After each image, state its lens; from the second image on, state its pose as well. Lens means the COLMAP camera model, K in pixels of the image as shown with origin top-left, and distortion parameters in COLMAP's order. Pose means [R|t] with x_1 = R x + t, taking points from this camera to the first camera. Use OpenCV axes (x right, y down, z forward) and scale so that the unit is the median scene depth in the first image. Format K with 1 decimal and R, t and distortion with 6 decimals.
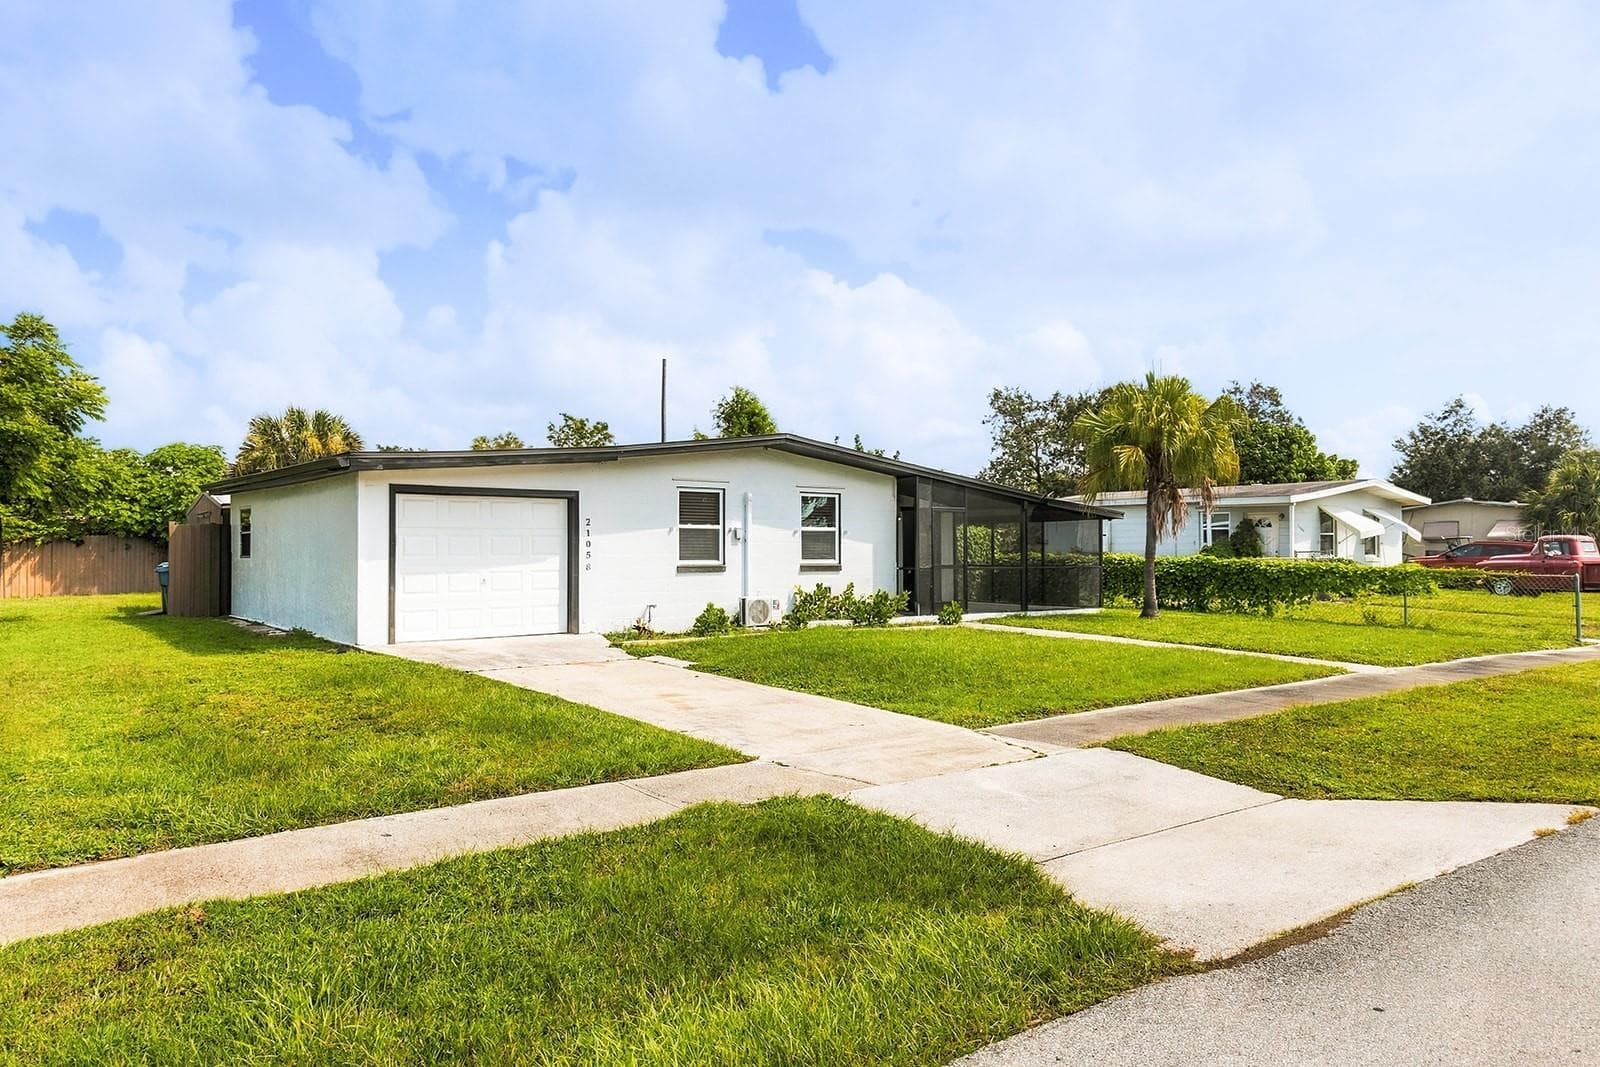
lens RADIAL K [[1098.6, 0, 800.0], [0, 1098.6, 533.5], [0, 0, 1]] dist [0.067649, -0.000503]
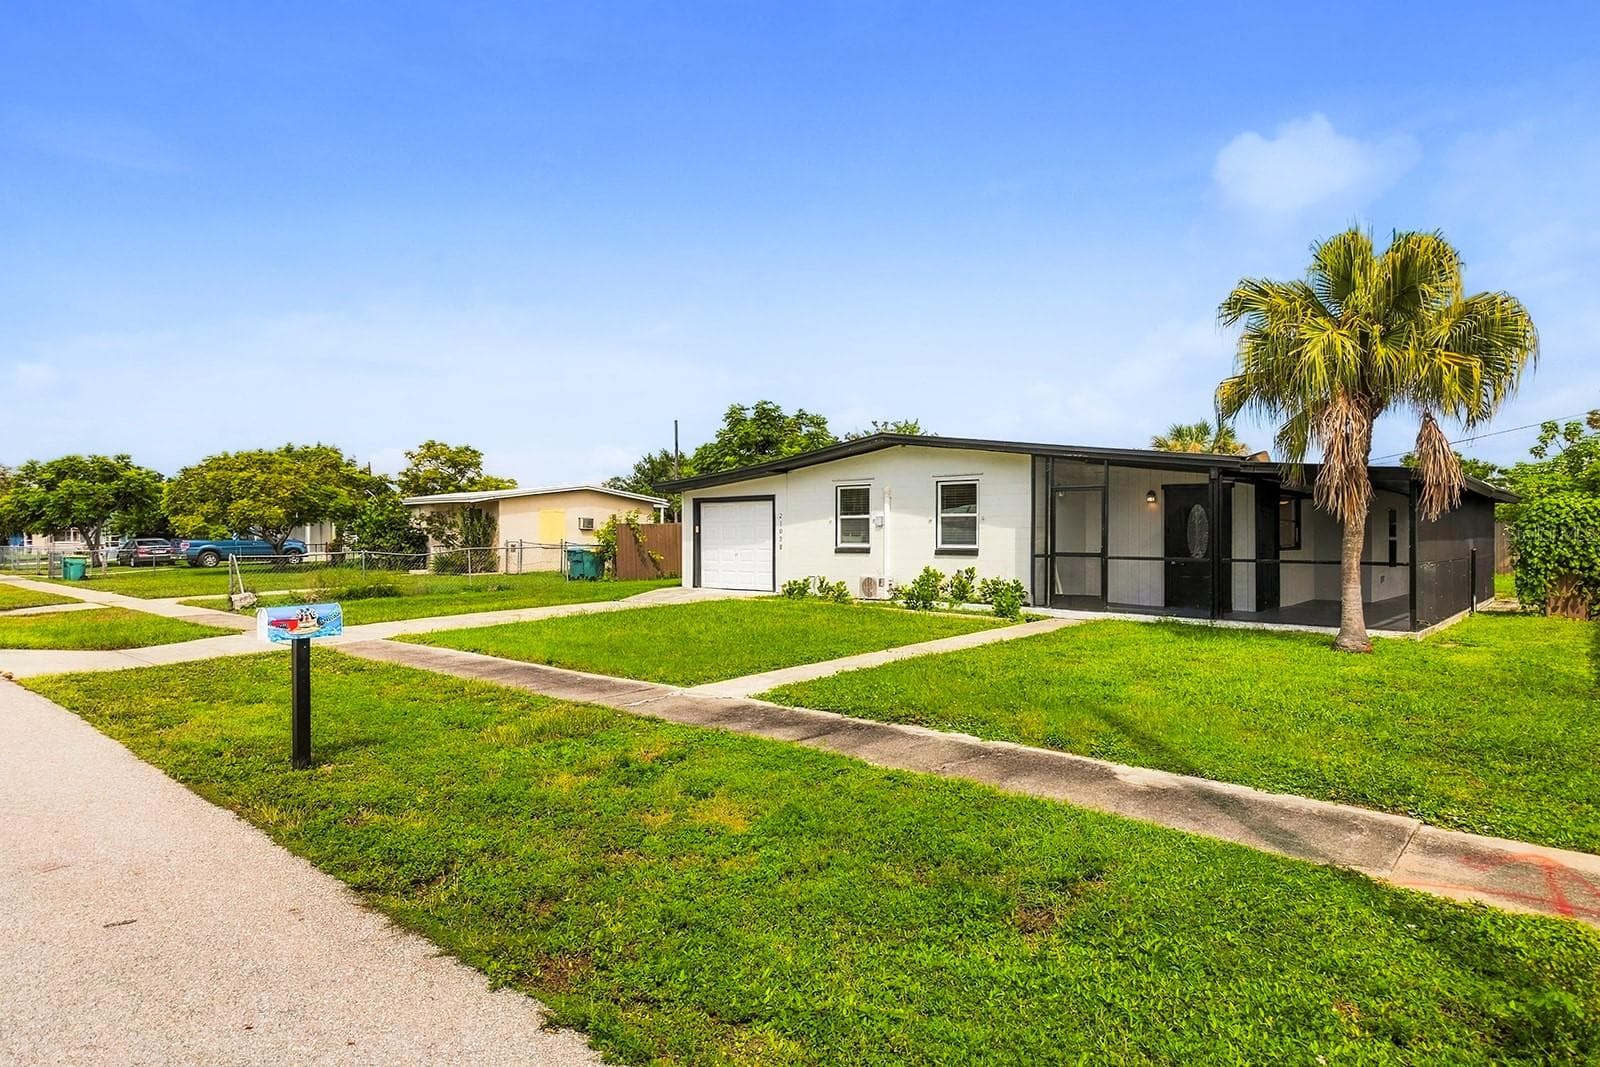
lens RADIAL K [[911.0, 0, 800.0], [0, 911.0, 533.5], [0, 0, 1]] dist [-0.001613, -0.000228]
pose [[0.165713, -0.004686, -0.986163, 0.851646], [0.011364, 0.999931, -0.002842, 0.013954], [0.986109, -0.010736, 0.165755, 0.714233]]
